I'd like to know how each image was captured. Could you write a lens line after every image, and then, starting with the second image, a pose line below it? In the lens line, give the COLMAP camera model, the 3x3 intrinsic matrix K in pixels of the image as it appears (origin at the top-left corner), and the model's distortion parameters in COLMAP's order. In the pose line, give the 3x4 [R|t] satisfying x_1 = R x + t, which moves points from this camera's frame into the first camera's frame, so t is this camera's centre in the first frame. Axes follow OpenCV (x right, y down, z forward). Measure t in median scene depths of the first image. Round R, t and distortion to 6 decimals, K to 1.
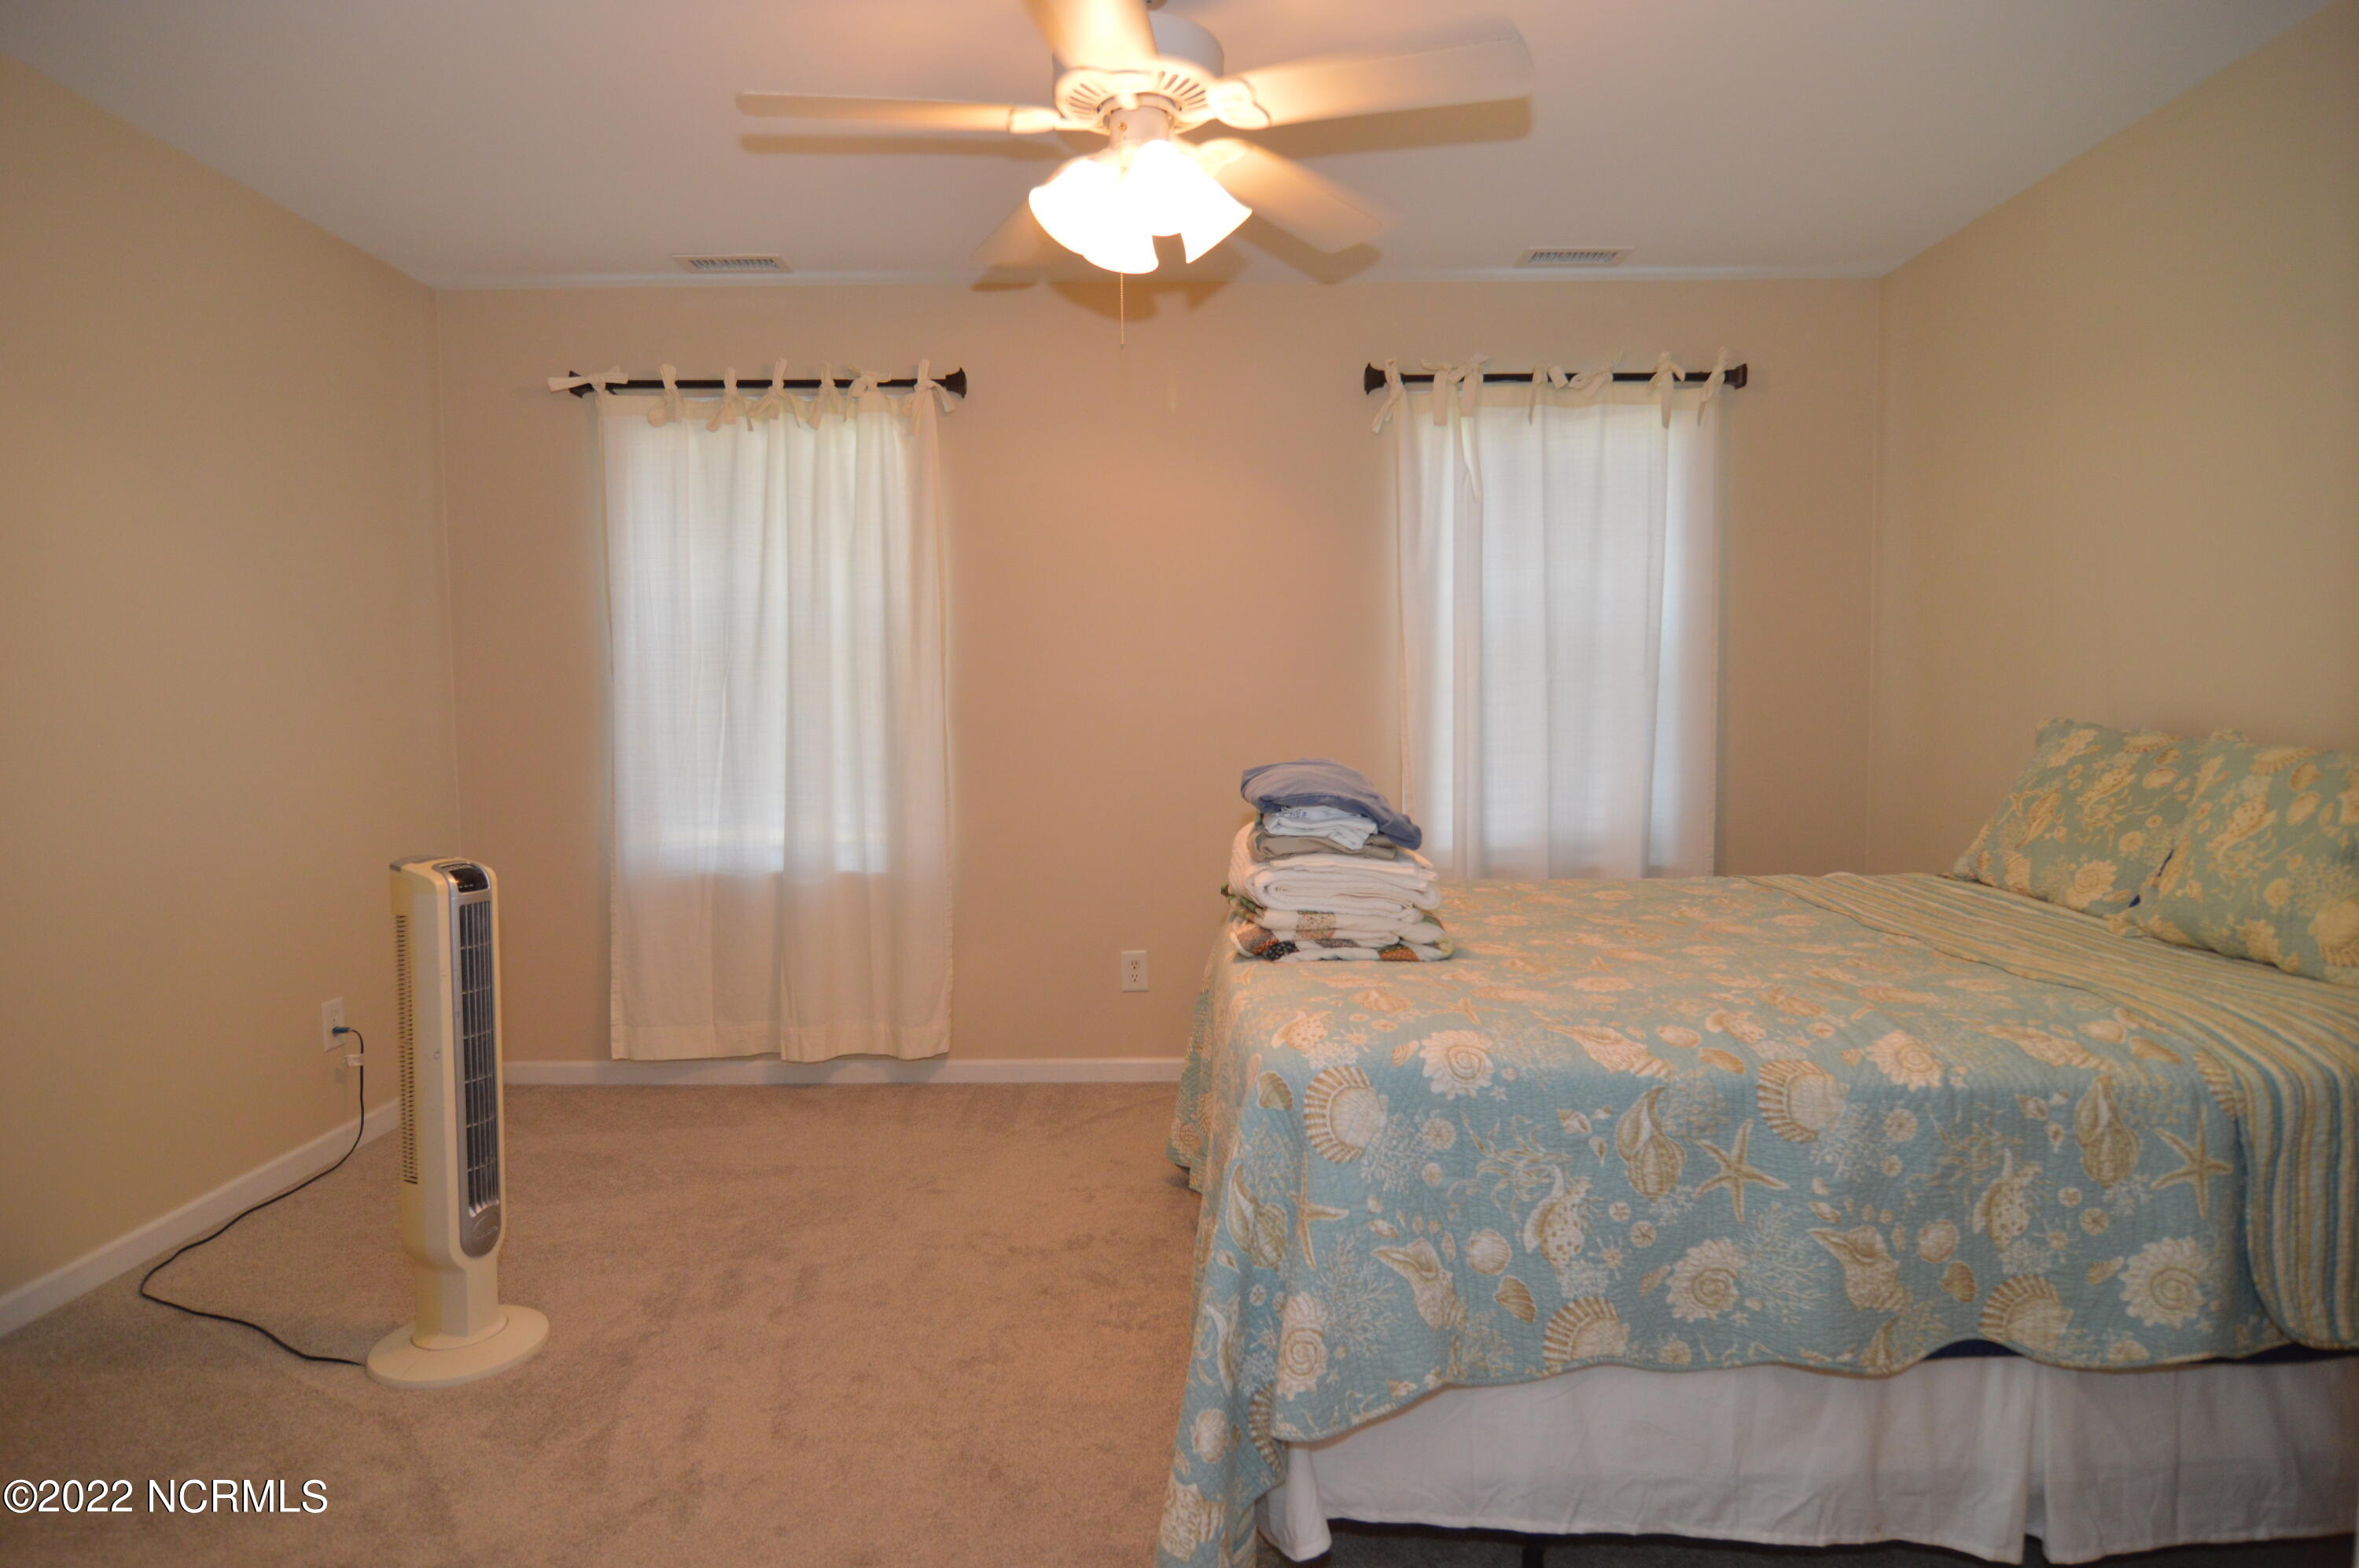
lens RADIAL K [[1309.8, 0, 1184.6], [0, 1309.8, 777.6], [0, 0, 1]] dist [-0.016272, -0.000211]
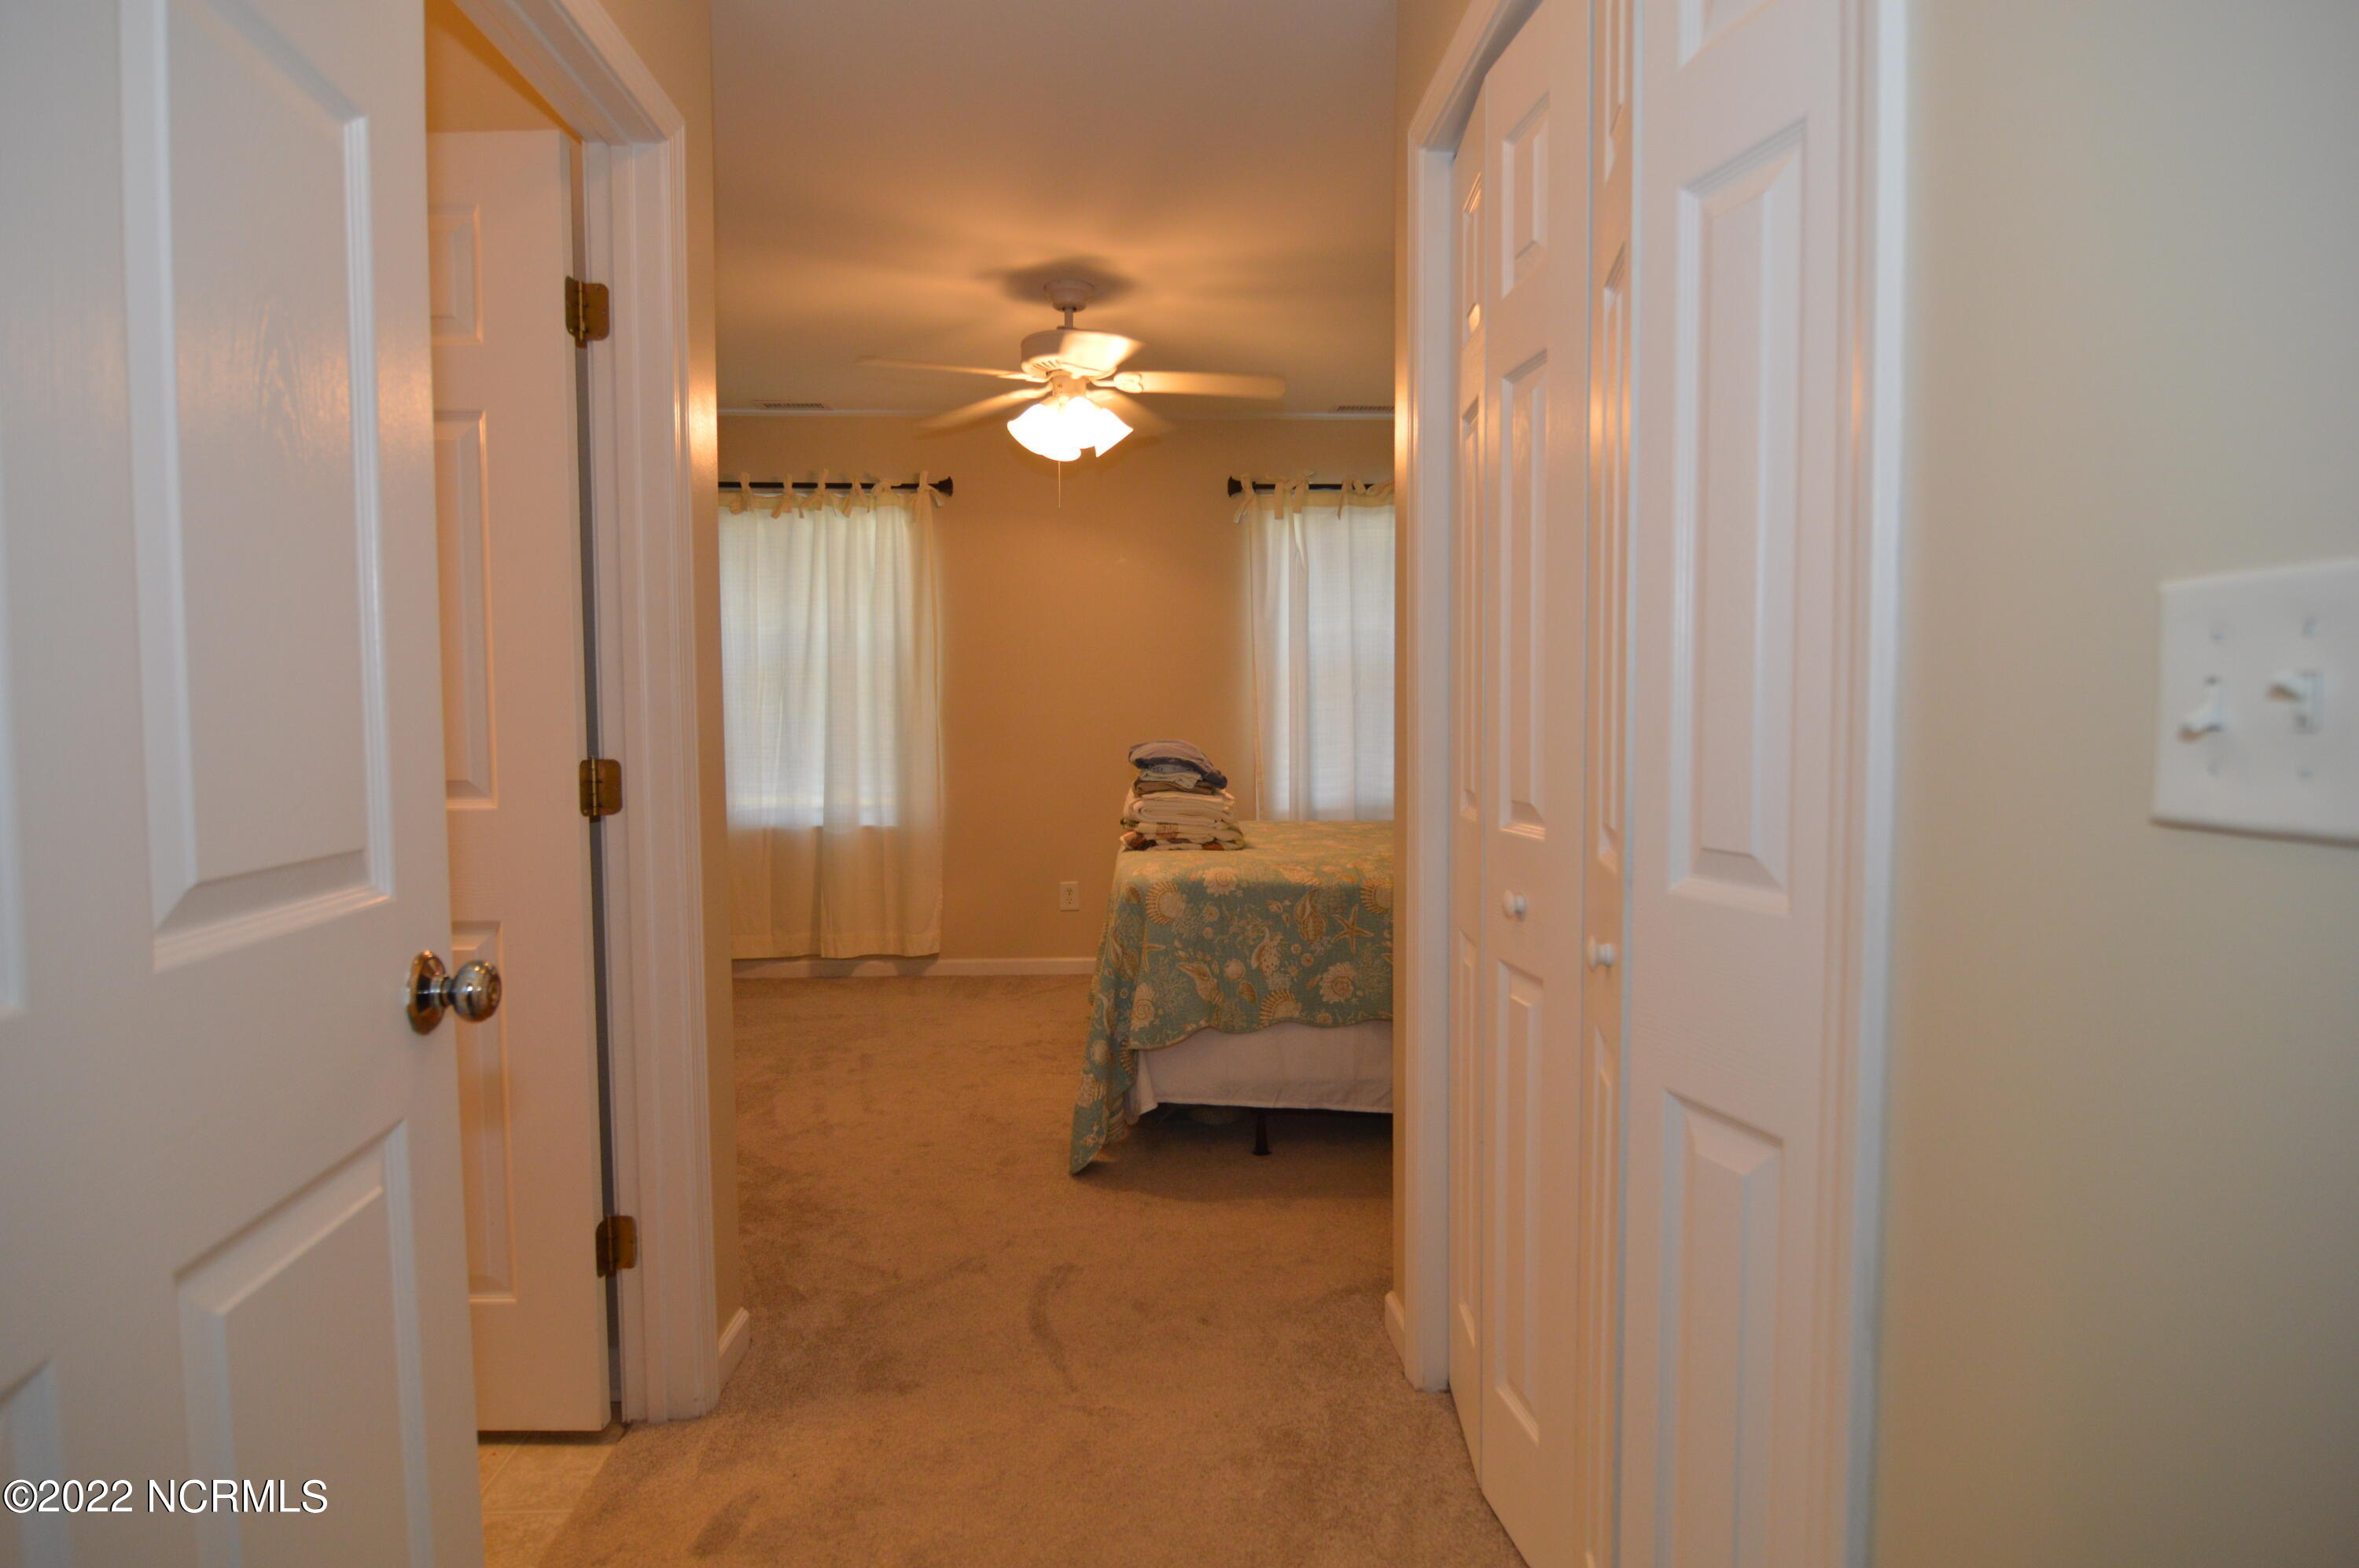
lens RADIAL K [[1309.8, 0, 1174.8], [0, 1309.8, 797.3], [0, 0, 1]] dist [-0.016272, -0.000211]
pose [[0.999349, 0.001283, 0.036056, 0.039306], [-0.001533, 0.999975, 0.006930, 0.047041], [-0.036046, -0.006980, 0.999326, -0.680263]]
